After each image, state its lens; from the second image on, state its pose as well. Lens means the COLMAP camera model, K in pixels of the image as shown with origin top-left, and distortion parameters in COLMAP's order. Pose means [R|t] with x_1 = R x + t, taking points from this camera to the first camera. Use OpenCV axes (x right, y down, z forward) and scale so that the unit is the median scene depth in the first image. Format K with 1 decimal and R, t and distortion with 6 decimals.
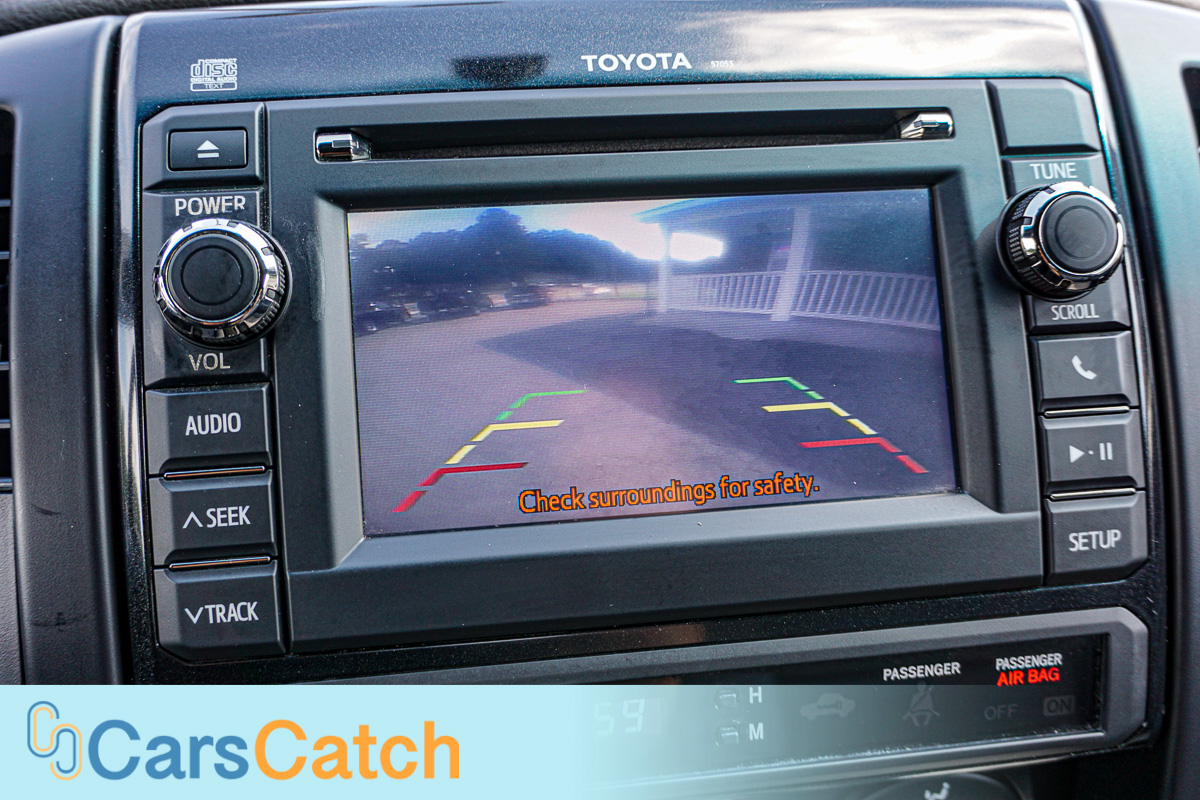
lens RADIAL K [[1033.3, 0, 593.7], [0, 1033.3, 400.8], [0, 0, 1]] dist [0.000915, -0.021074]
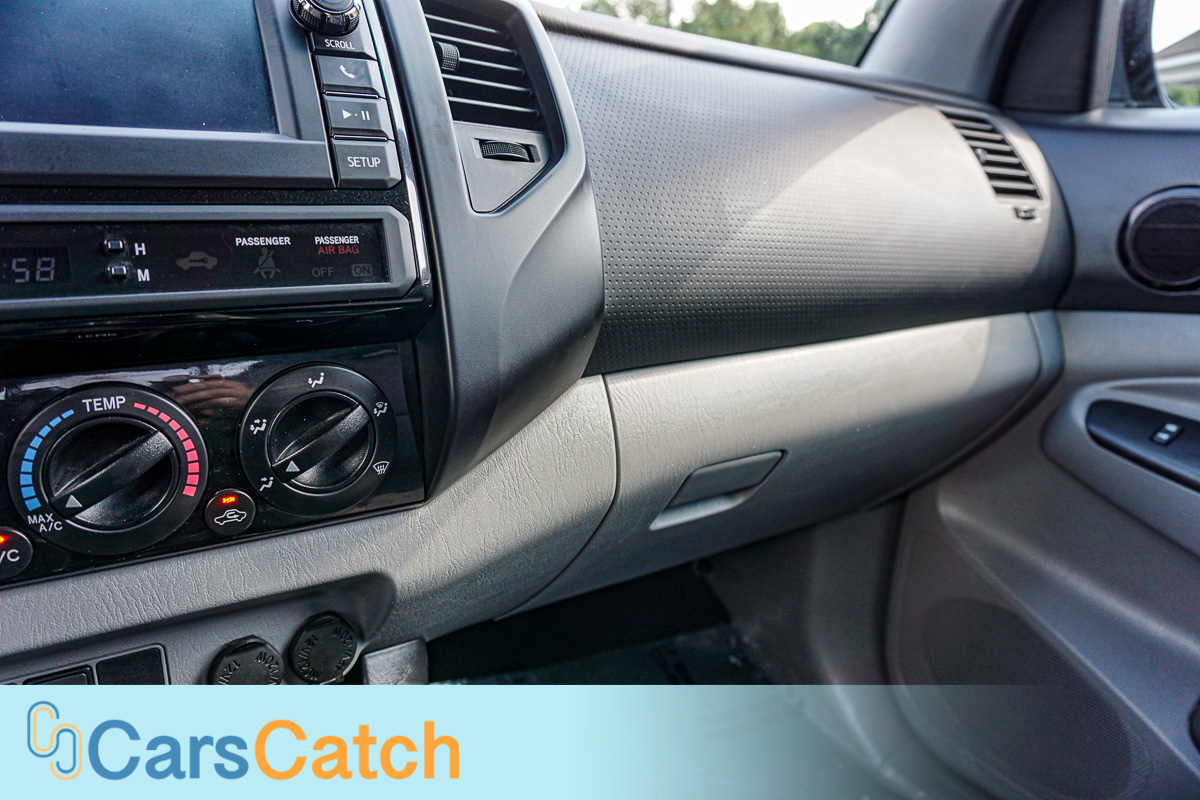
lens RADIAL K [[822.6, 0, 608.4], [0, 822.6, 386.2], [0, 0, 1]] dist [-0.035158, 0.026730]
pose [[0.911703, -0.077798, 0.403417, 0.281711], [0.170571, 0.964961, -0.199391, 0.821278], [-0.373769, 0.250596, 0.893027, -0.248625]]
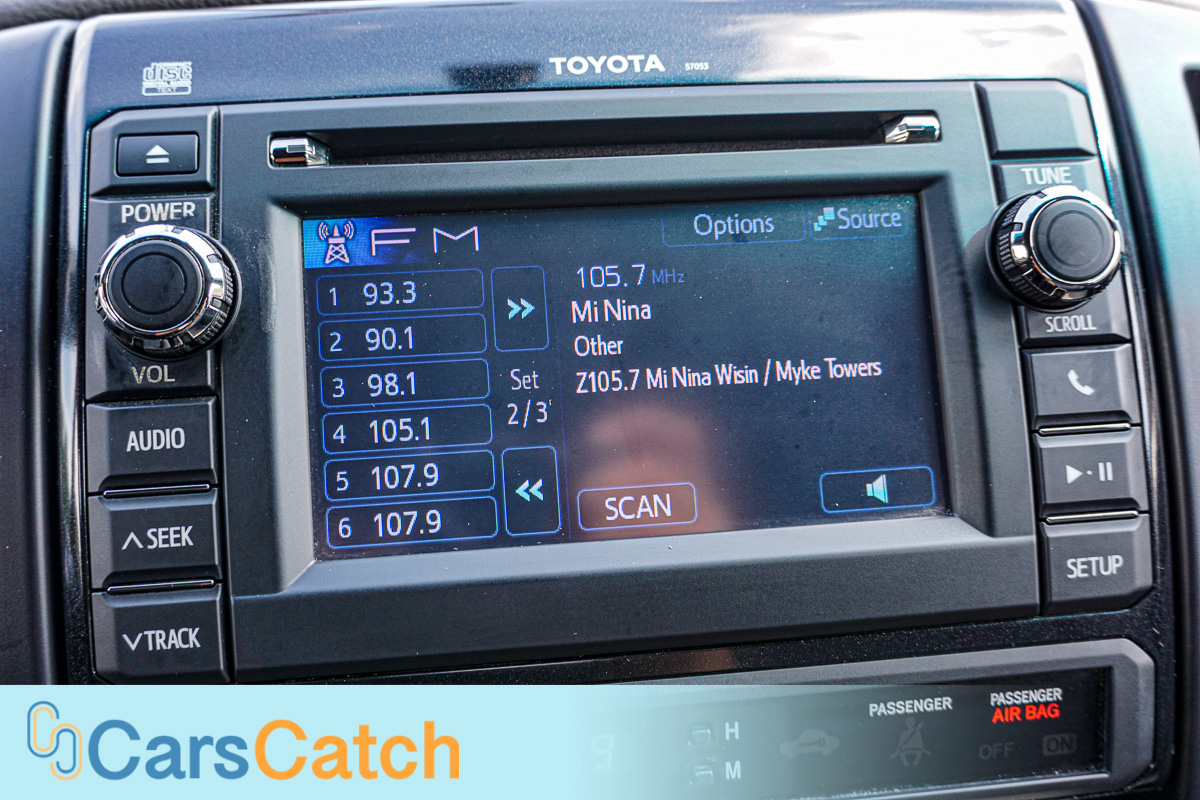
lens RADIAL K [[1033.3, 0, 593.7], [0, 1033.3, 397.6], [0, 0, 1]] dist [0.000915, -0.021074]
pose [[0.999805, 0.000901, -0.019728, 0.049346], [-0.001509, 0.999523, -0.030850, 0.011483], [0.019691, 0.030874, 0.999329, 0.050679]]
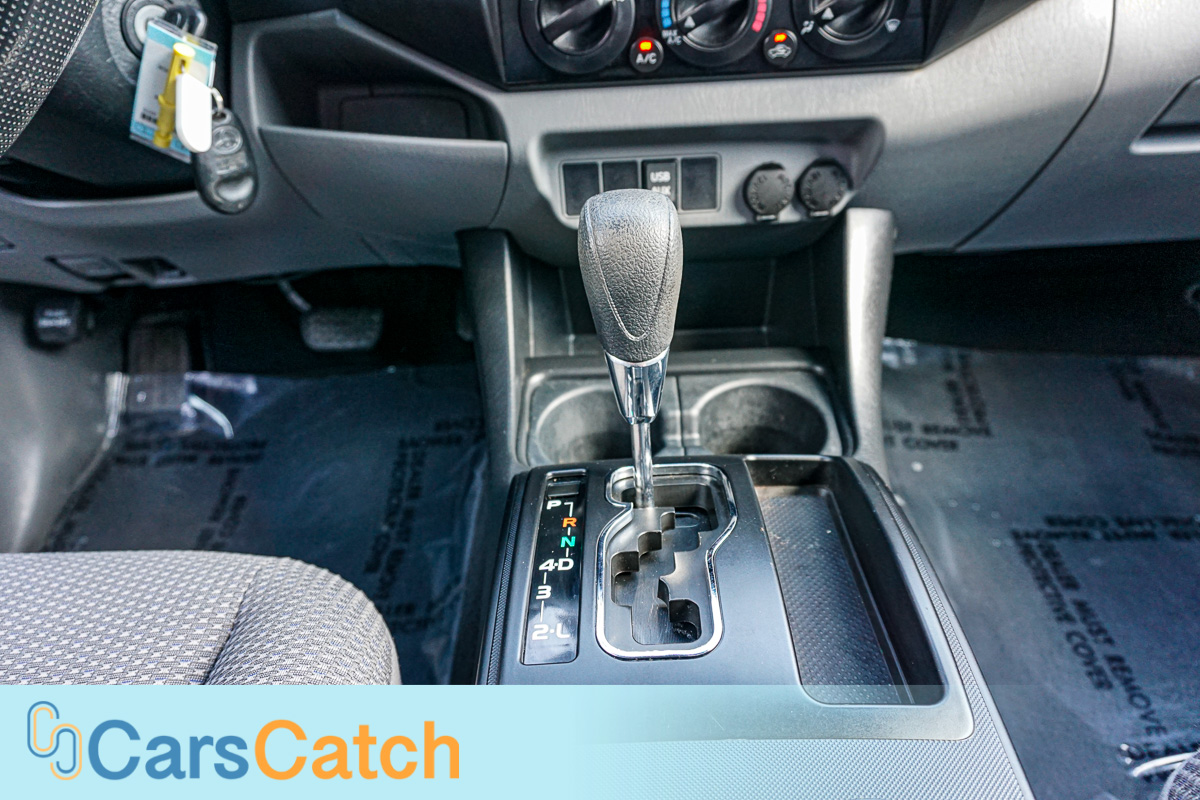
lens RADIAL K [[822.6, 0, 588.0], [0, 822.6, 385.5], [0, 0, 1]] dist [-0.035158, 0.026730]
pose [[0.986222, 0.036146, -0.161431, 0.132924], [-0.031817, 0.999063, 0.029324, 1.398456], [0.162340, -0.023783, 0.986448, -0.733858]]
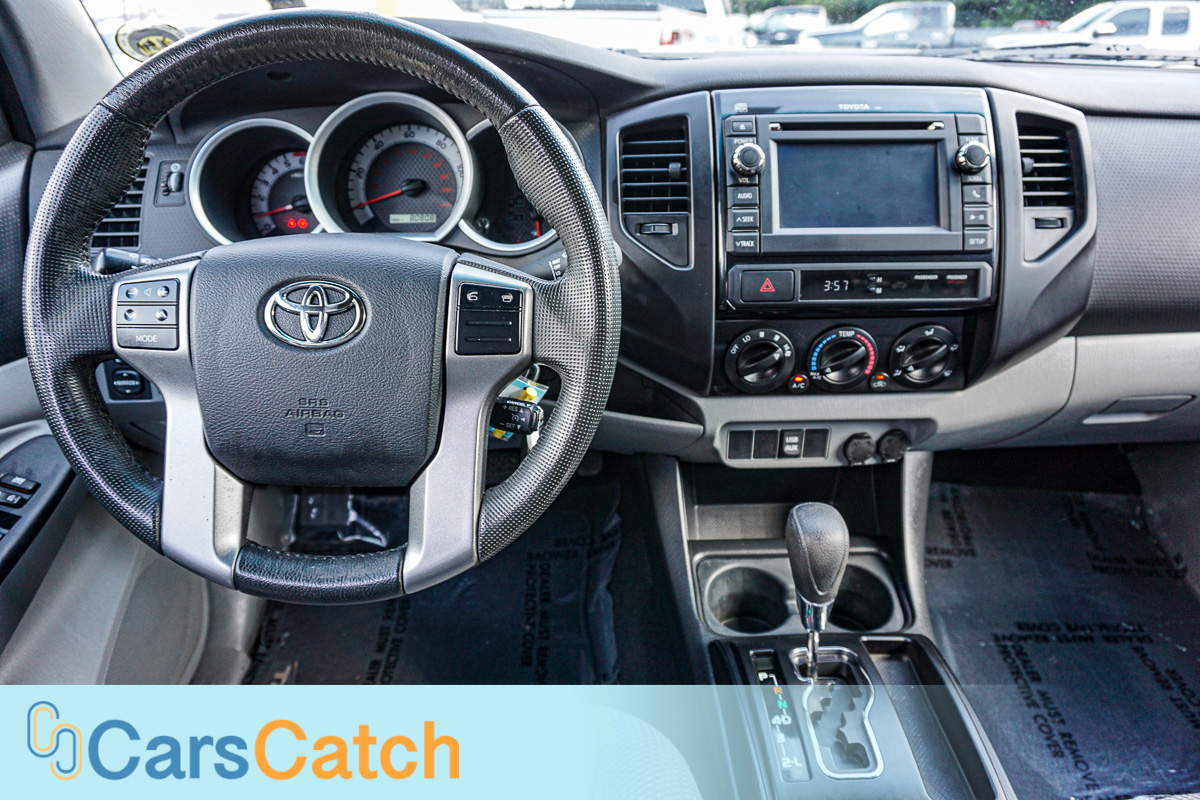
lens RADIAL K [[822.6, 0, 591.1], [0, 822.6, 392.4], [0, 0, 1]] dist [-0.035158, 0.026730]
pose [[0.993041, 0.052405, -0.105467, -0.531706], [-0.050595, 0.998524, 0.019772, 0.677408], [0.106347, -0.014299, 0.994226, -2.006995]]
